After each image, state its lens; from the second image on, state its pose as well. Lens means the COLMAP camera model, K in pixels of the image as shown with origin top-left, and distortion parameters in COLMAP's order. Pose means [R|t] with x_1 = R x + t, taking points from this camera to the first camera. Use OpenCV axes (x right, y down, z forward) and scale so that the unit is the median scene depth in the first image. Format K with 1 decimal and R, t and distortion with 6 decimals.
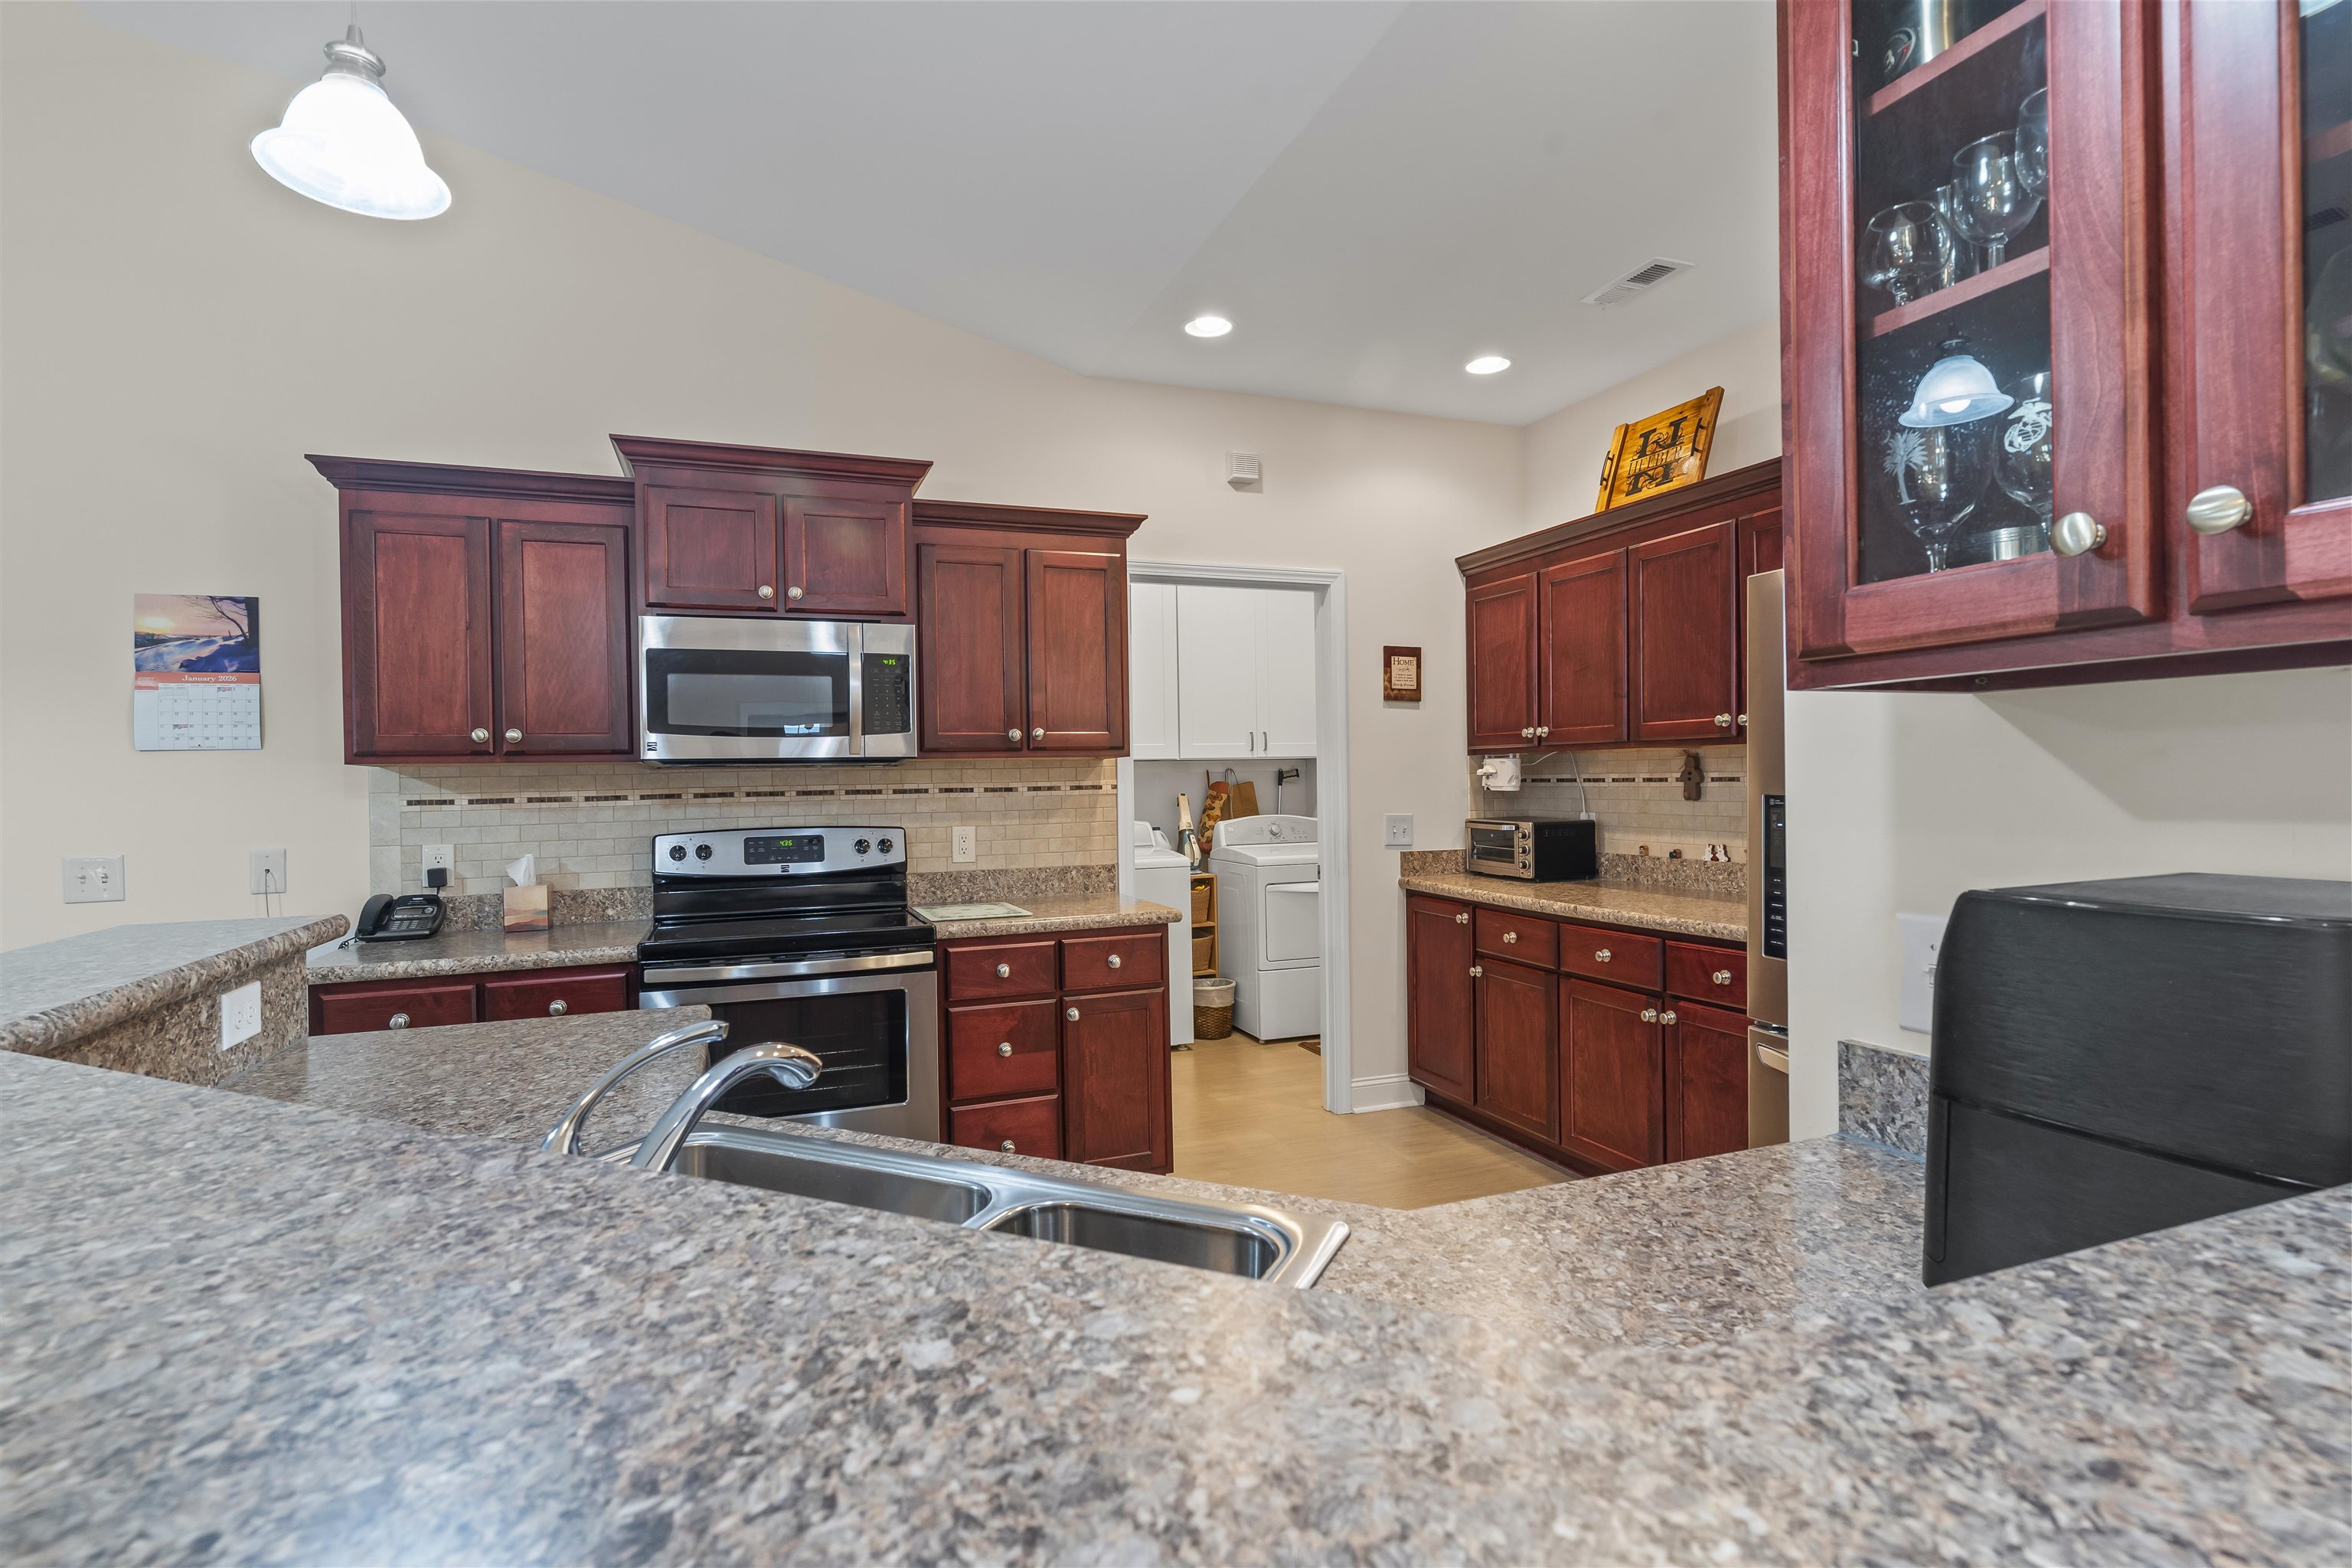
lens RADIAL K [[1114.4, 0, 1164.9], [0, 1114.4, 781.9], [0, 0, 1]] dist [0.001113, -0.000913]
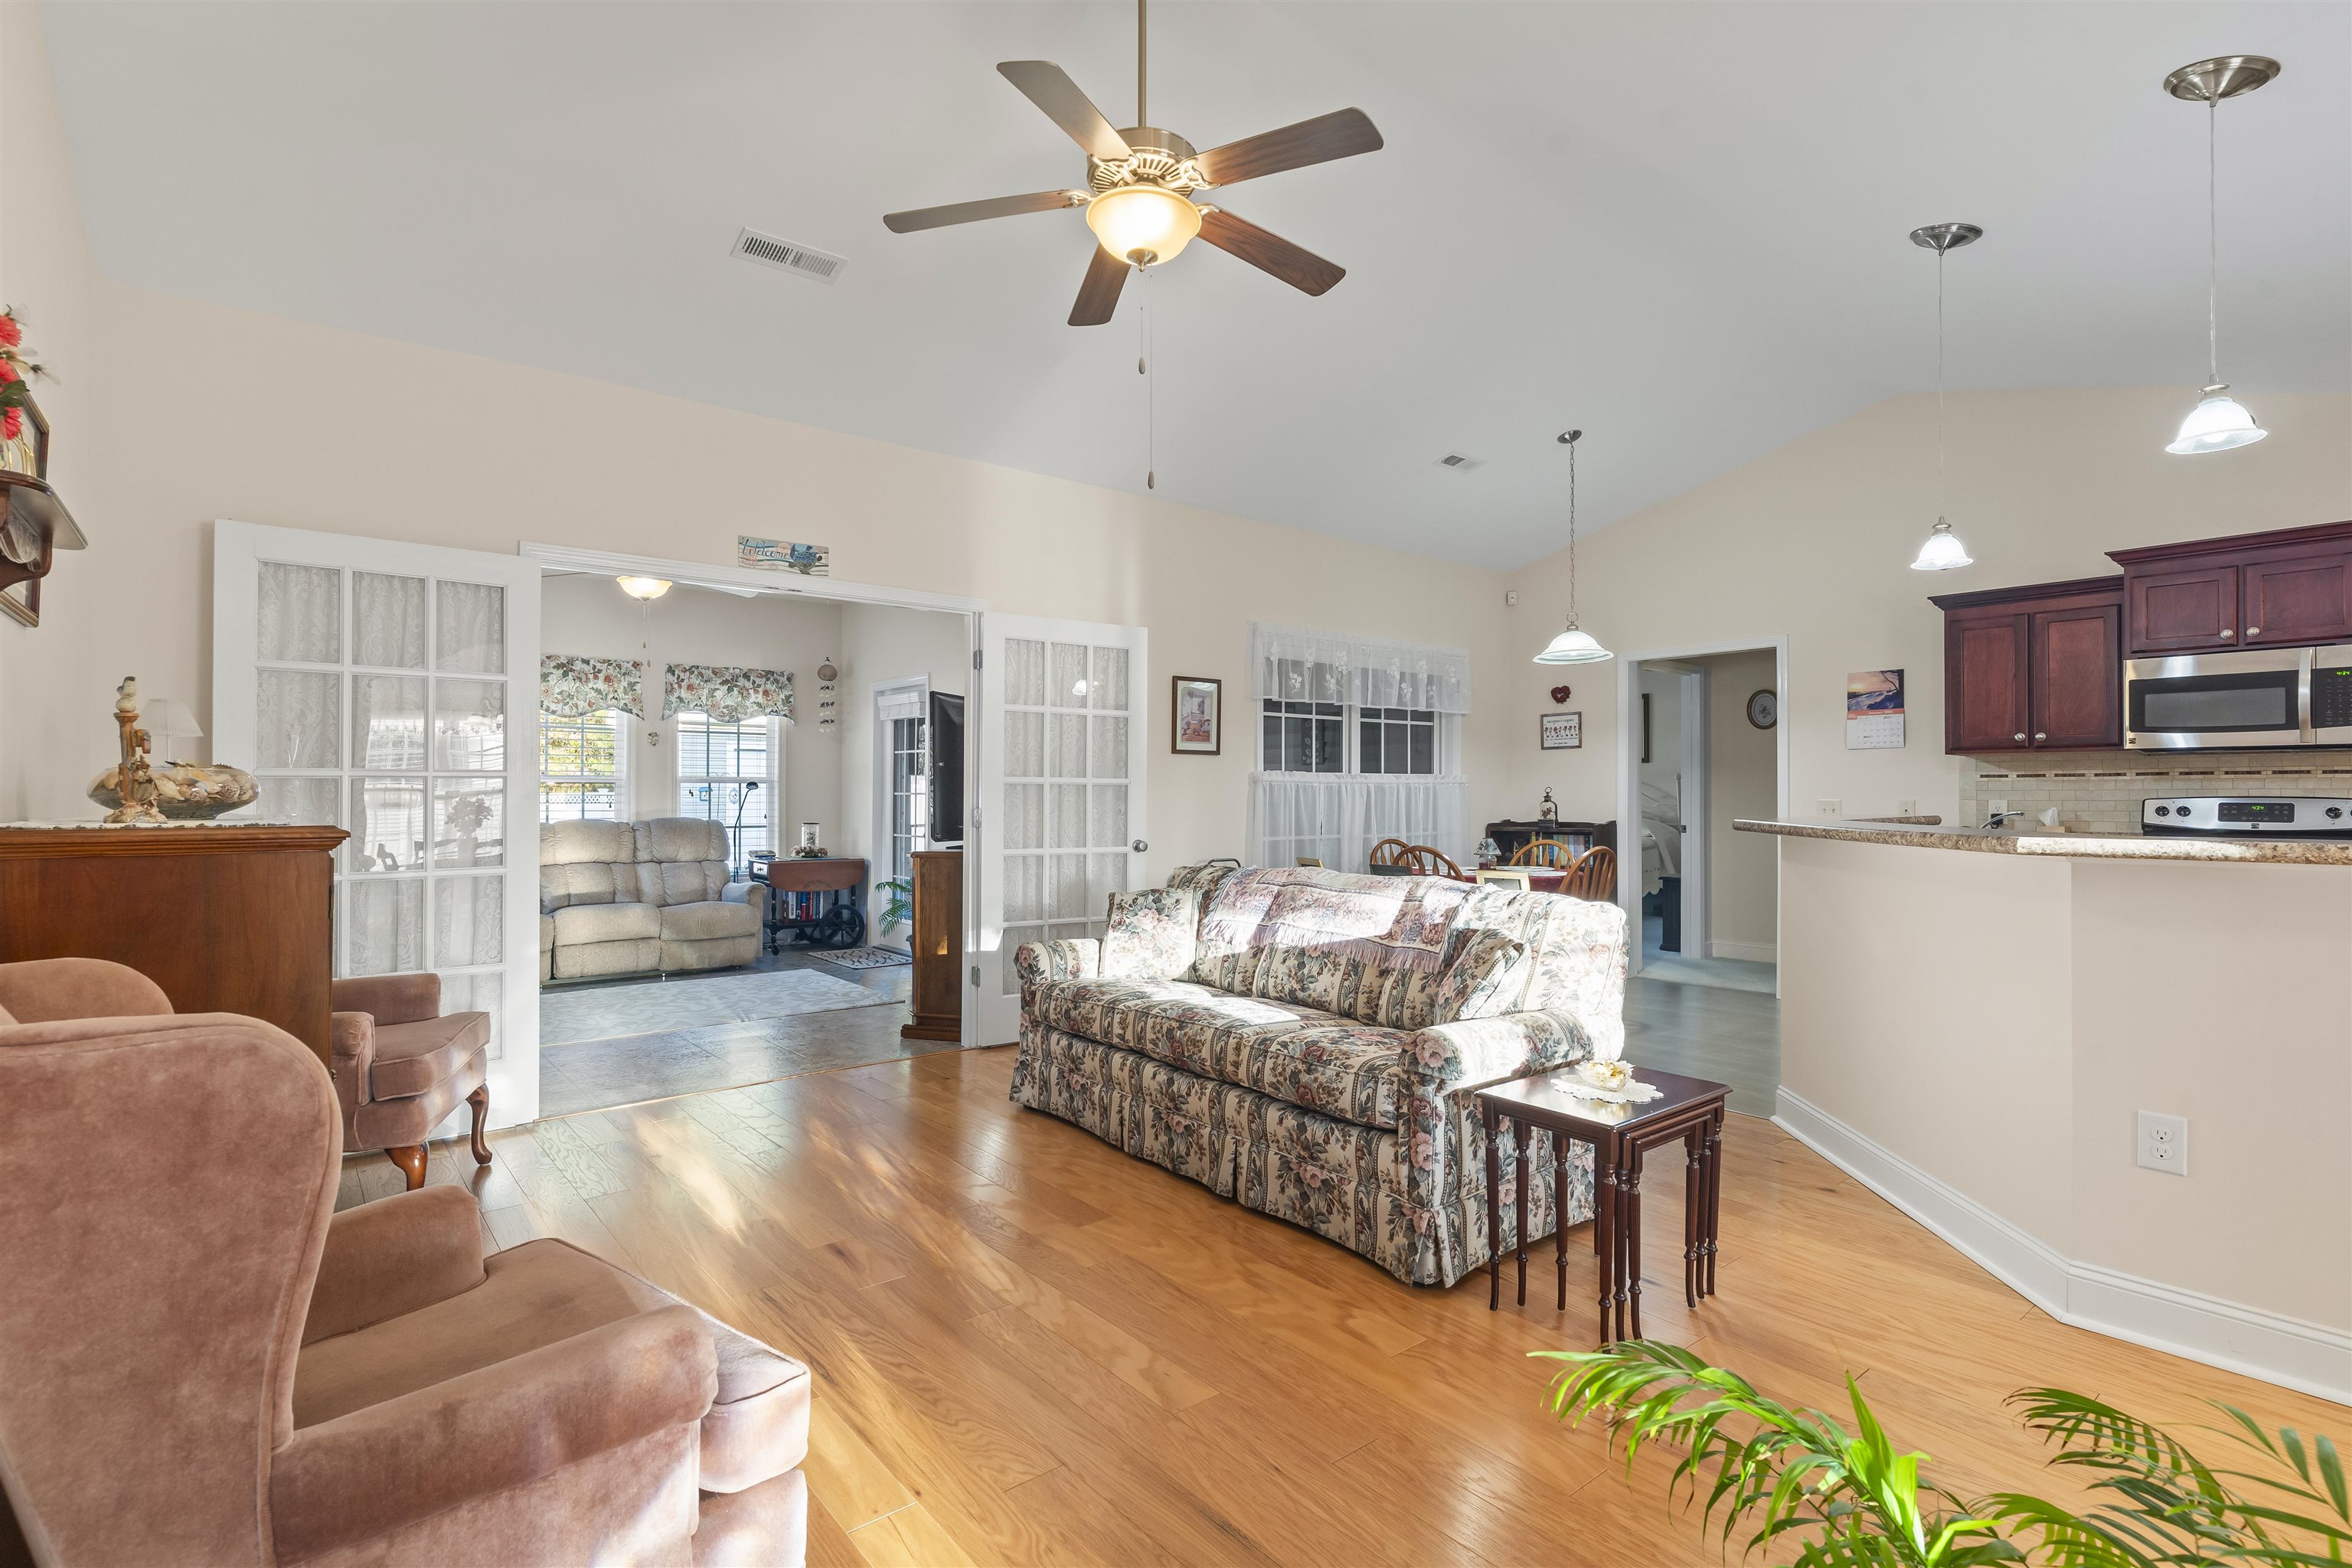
lens RADIAL K [[1114.4, 0, 1163.3], [0, 1114.4, 781.7], [0, 0, 1]] dist [0.001113, -0.000913]
pose [[0.306647, 0.009171, -0.951779, 0.531641], [-0.008981, 0.999937, 0.006741, 0.023908], [0.951781, 0.006481, 0.306710, -0.681487]]
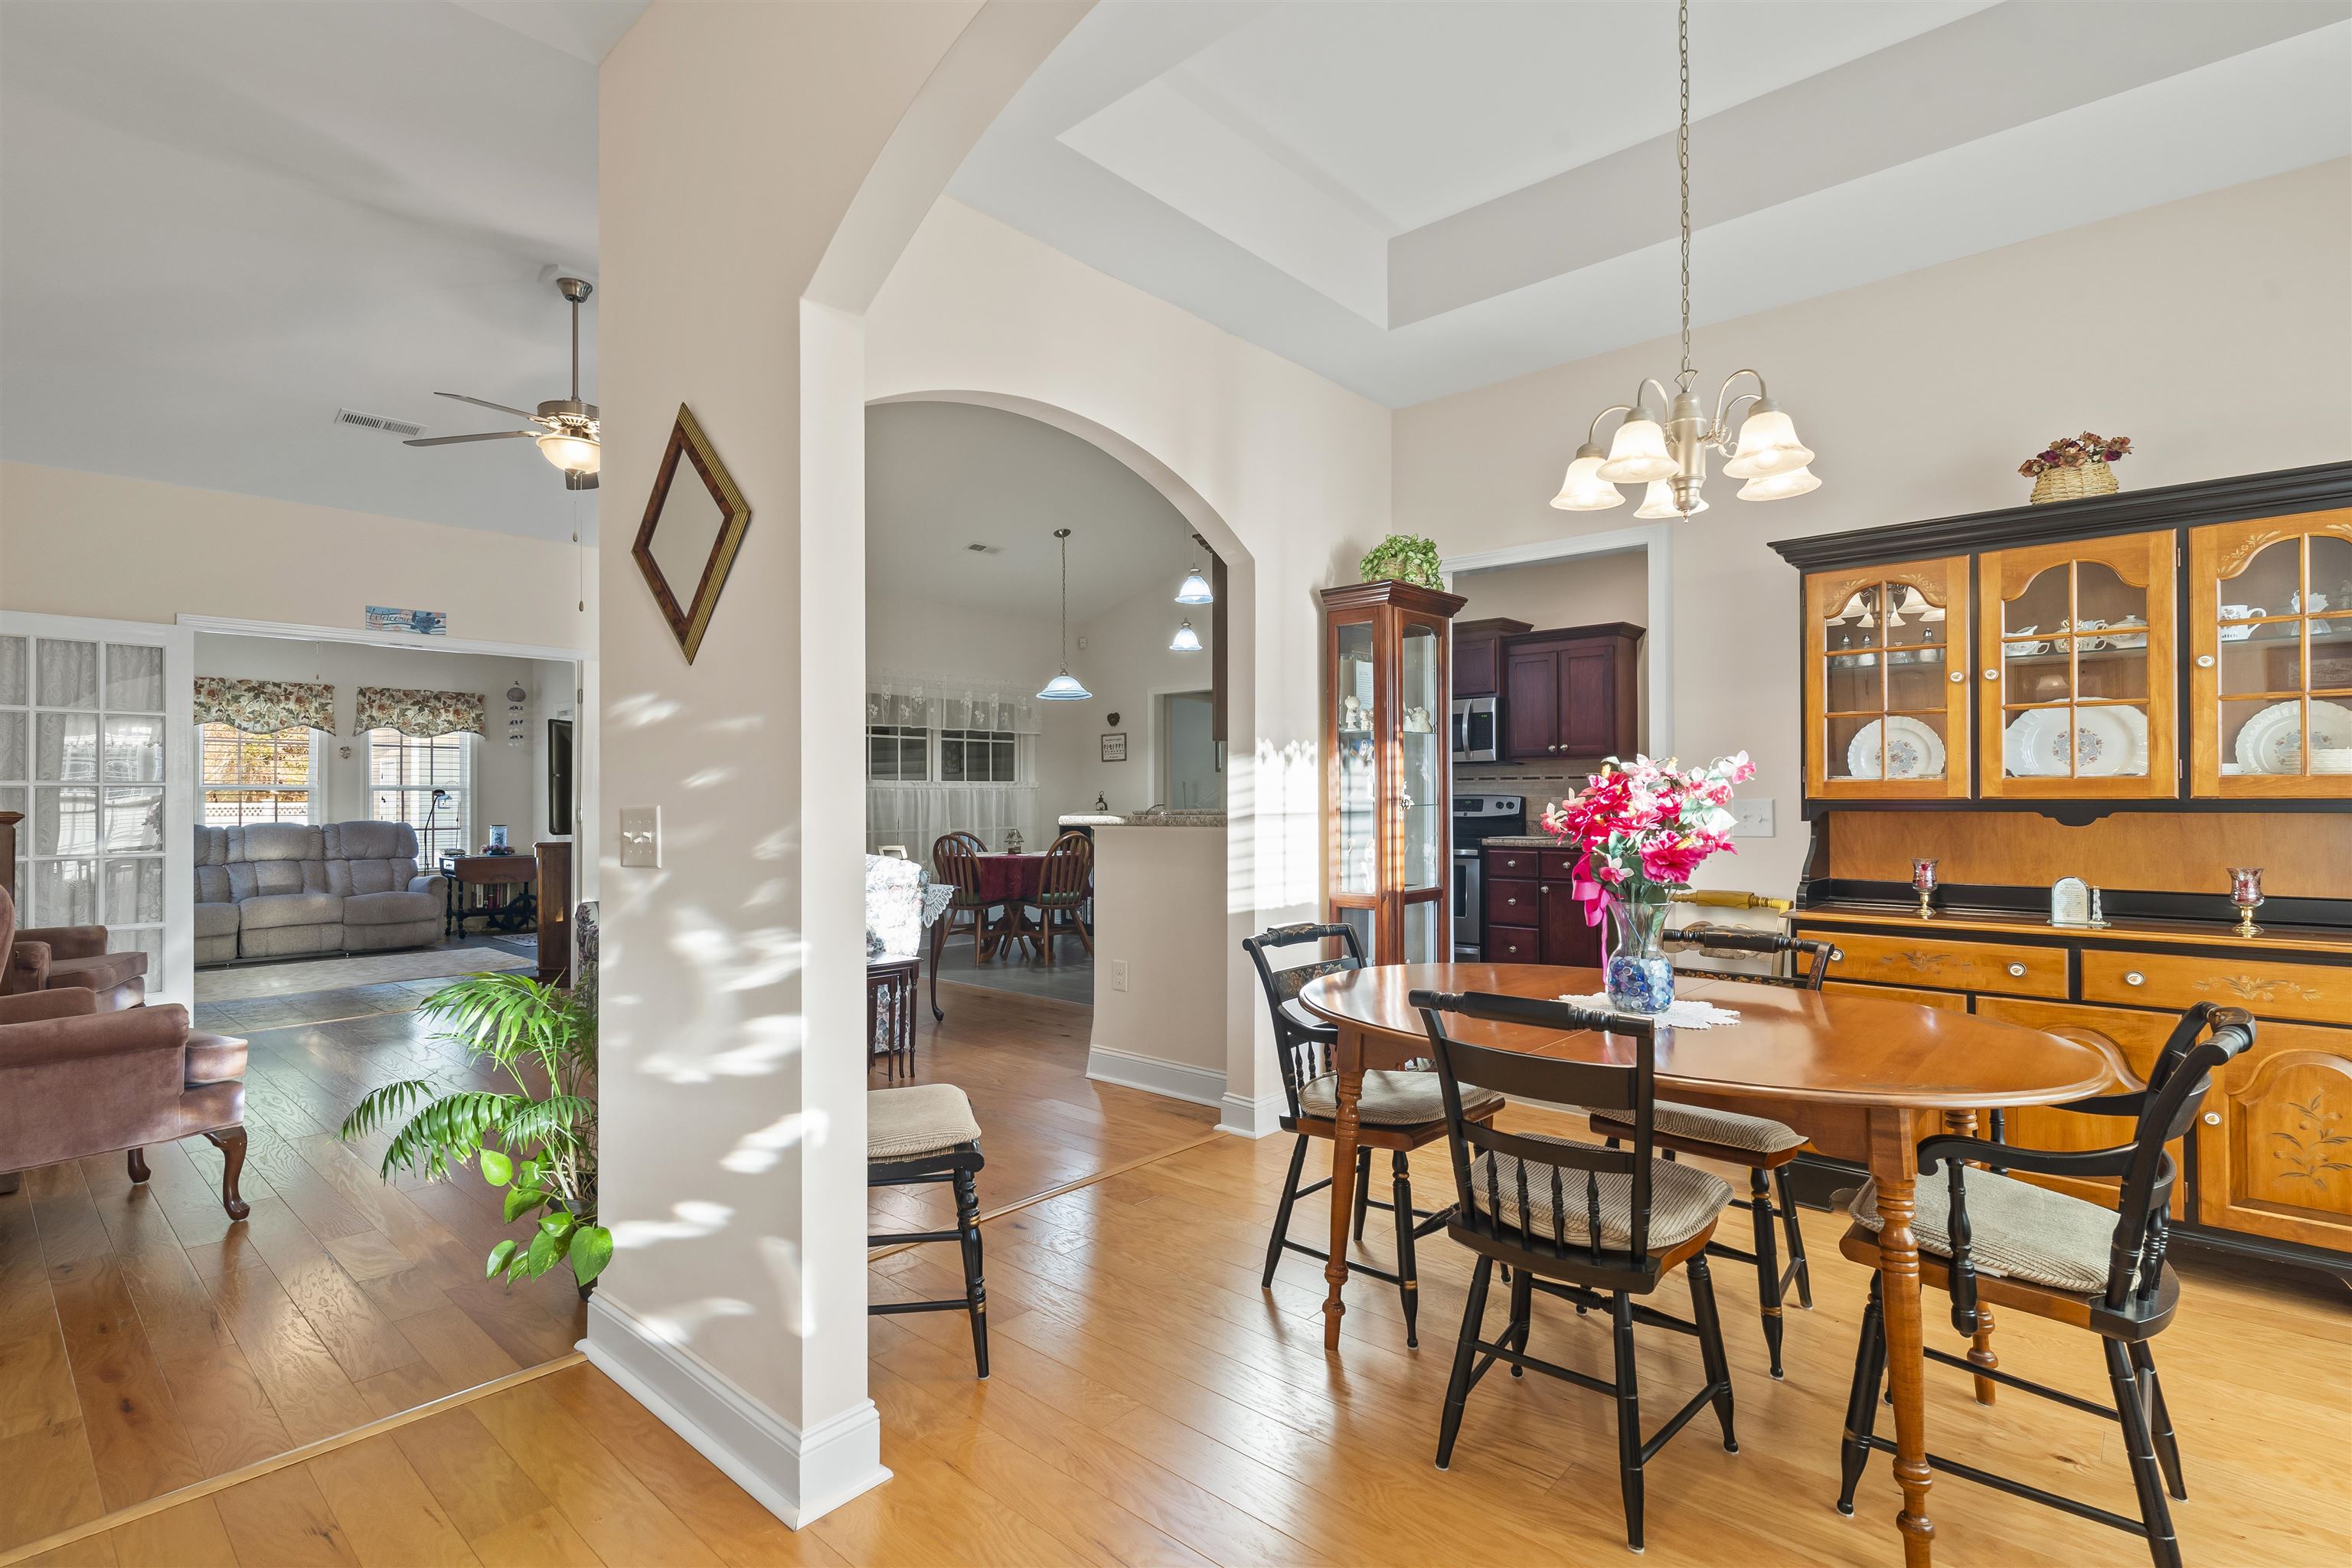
lens RADIAL K [[1114.4, 0, 1164.2], [0, 1114.4, 790.2], [0, 0, 1]] dist [0.001113, -0.000913]
pose [[0.448225, 0.009232, -0.893873, 1.220458], [-0.005958, 0.999955, 0.007340, 0.019012], [0.893901, 0.002036, 0.448260, -0.436719]]
